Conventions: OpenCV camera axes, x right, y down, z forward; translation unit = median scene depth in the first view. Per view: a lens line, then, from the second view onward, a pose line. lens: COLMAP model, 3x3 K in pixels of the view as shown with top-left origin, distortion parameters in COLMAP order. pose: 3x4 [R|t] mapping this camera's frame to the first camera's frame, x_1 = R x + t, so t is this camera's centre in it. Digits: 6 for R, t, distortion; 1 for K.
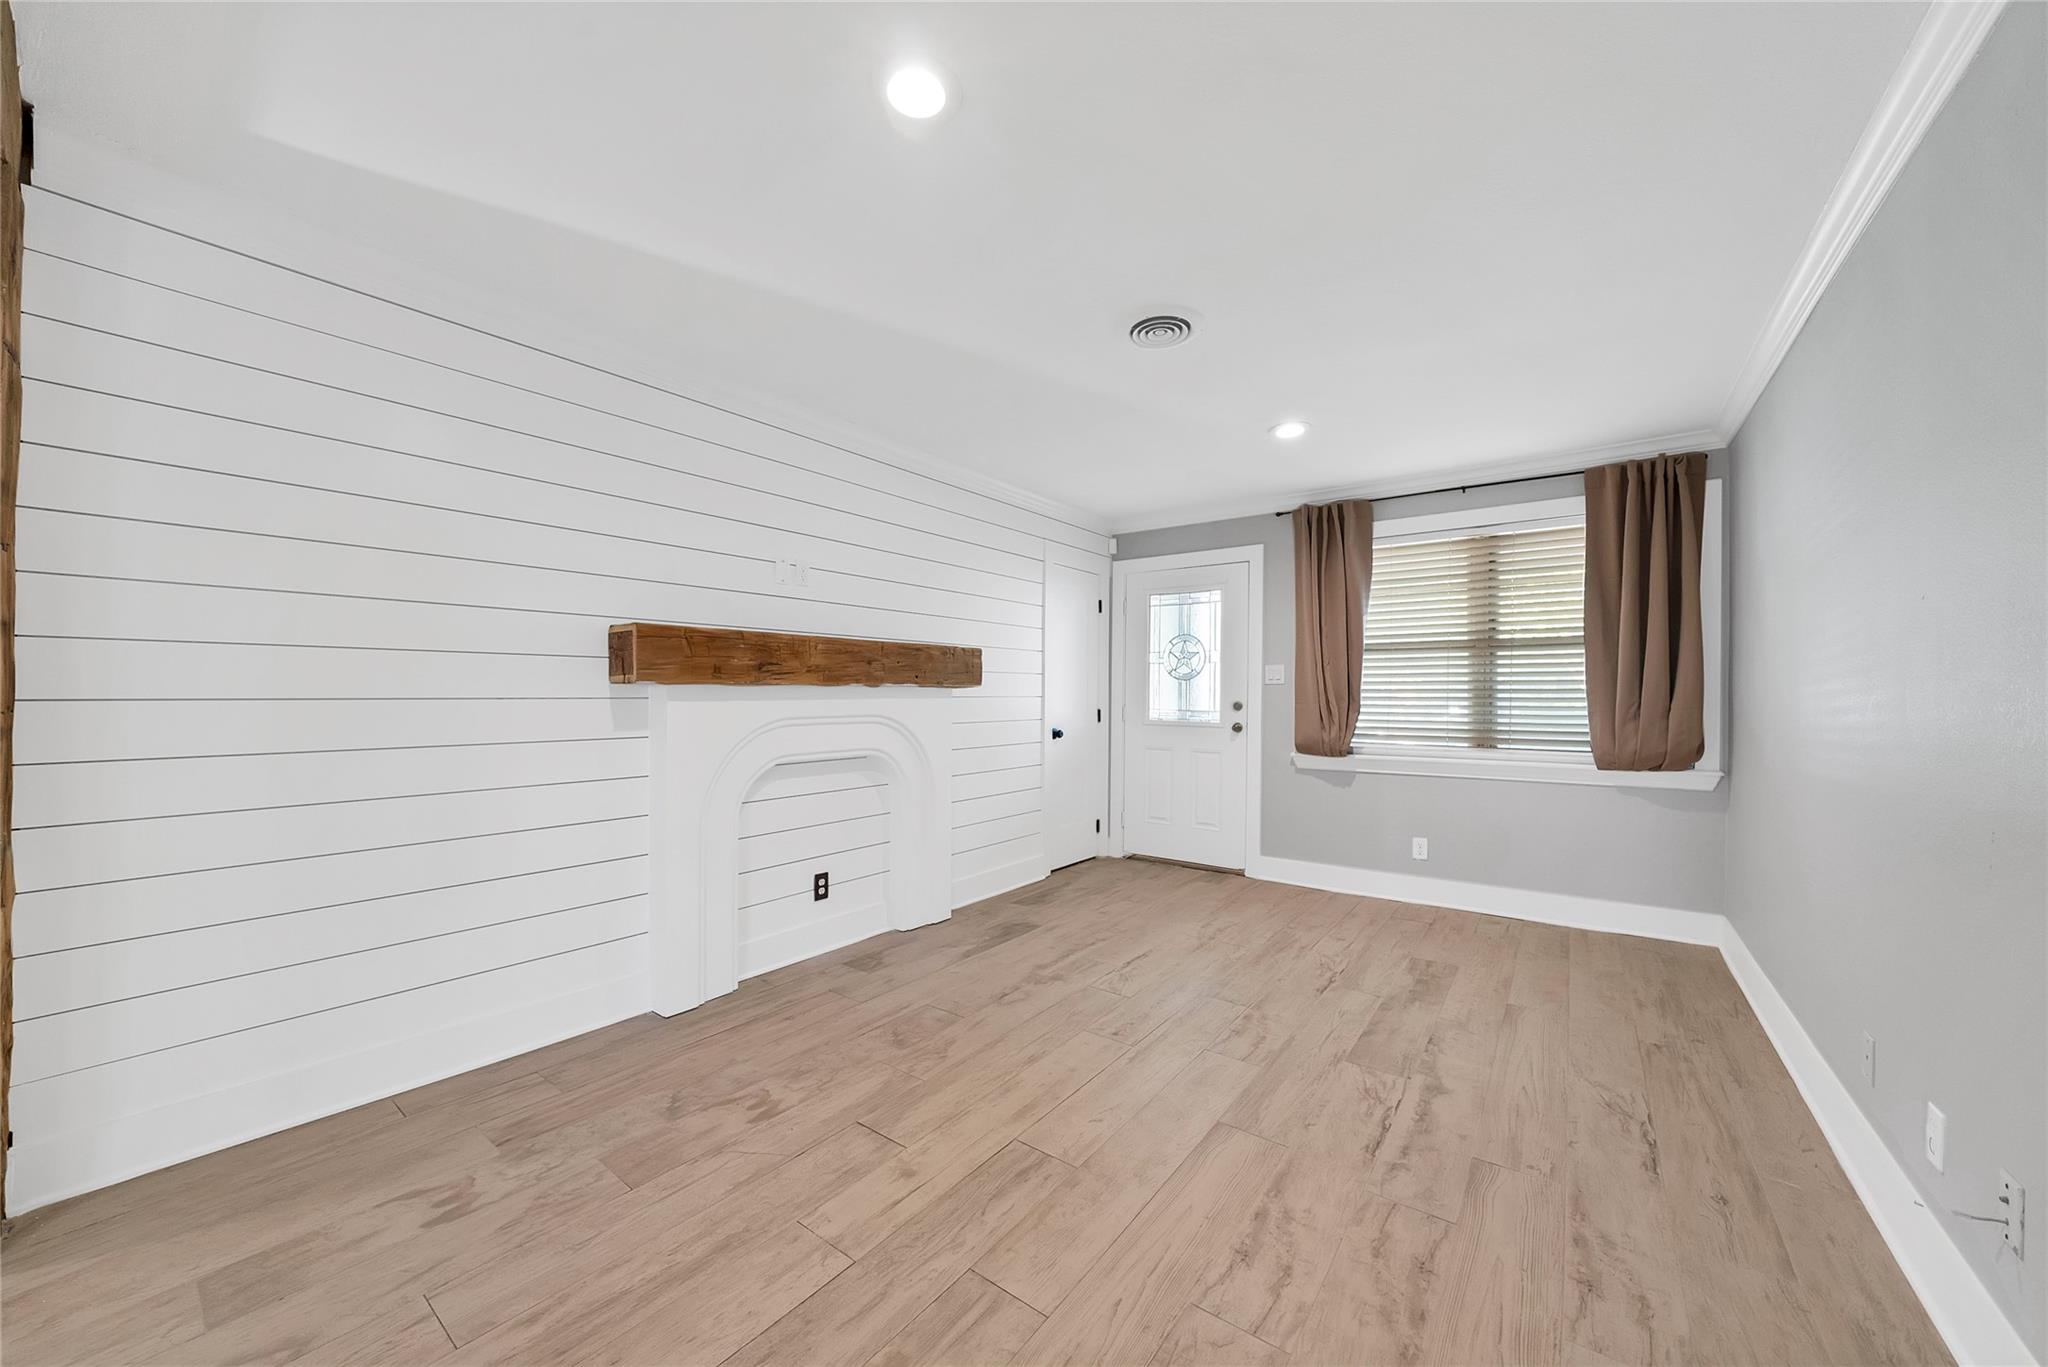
lens RADIAL K [[750.5, 0, 1031.3], [0, 750.5, 685.7], [0, 0, 1]] dist [-0.022752, 0.000181]
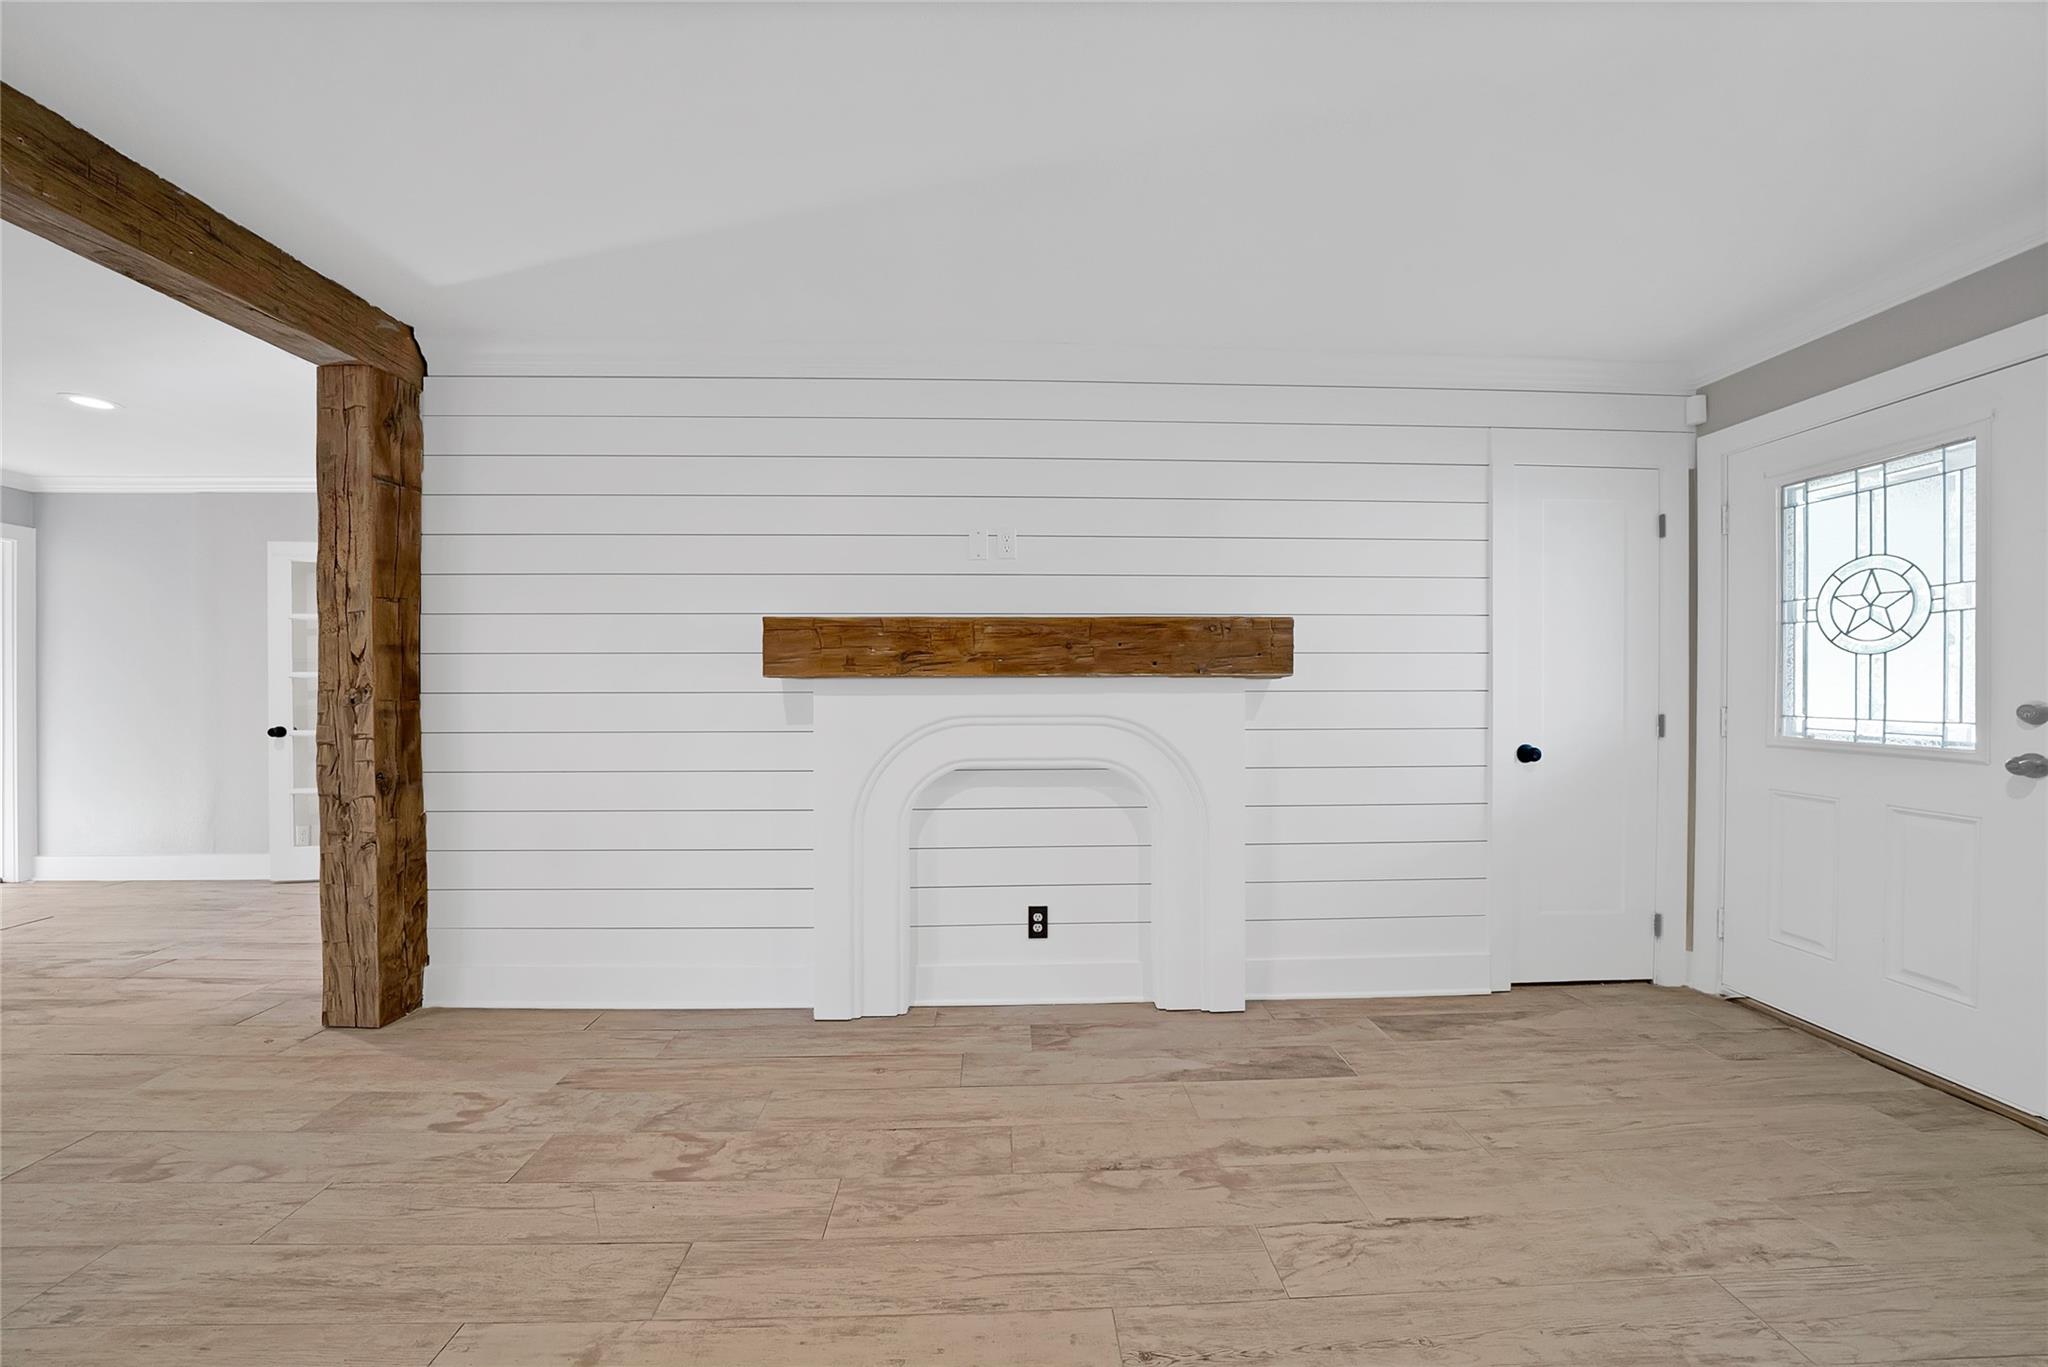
lens RADIAL K [[735.4, 0, 1023.5], [0, 735.4, 693.1], [0, 0, 1]] dist [-0.022374, 0.000055]
pose [[0.622583, -0.001285, -0.782552, 0.345338], [0.011606, 0.999904, 0.007592, 0.010867], [0.782467, -0.013809, 0.622538, 0.499022]]
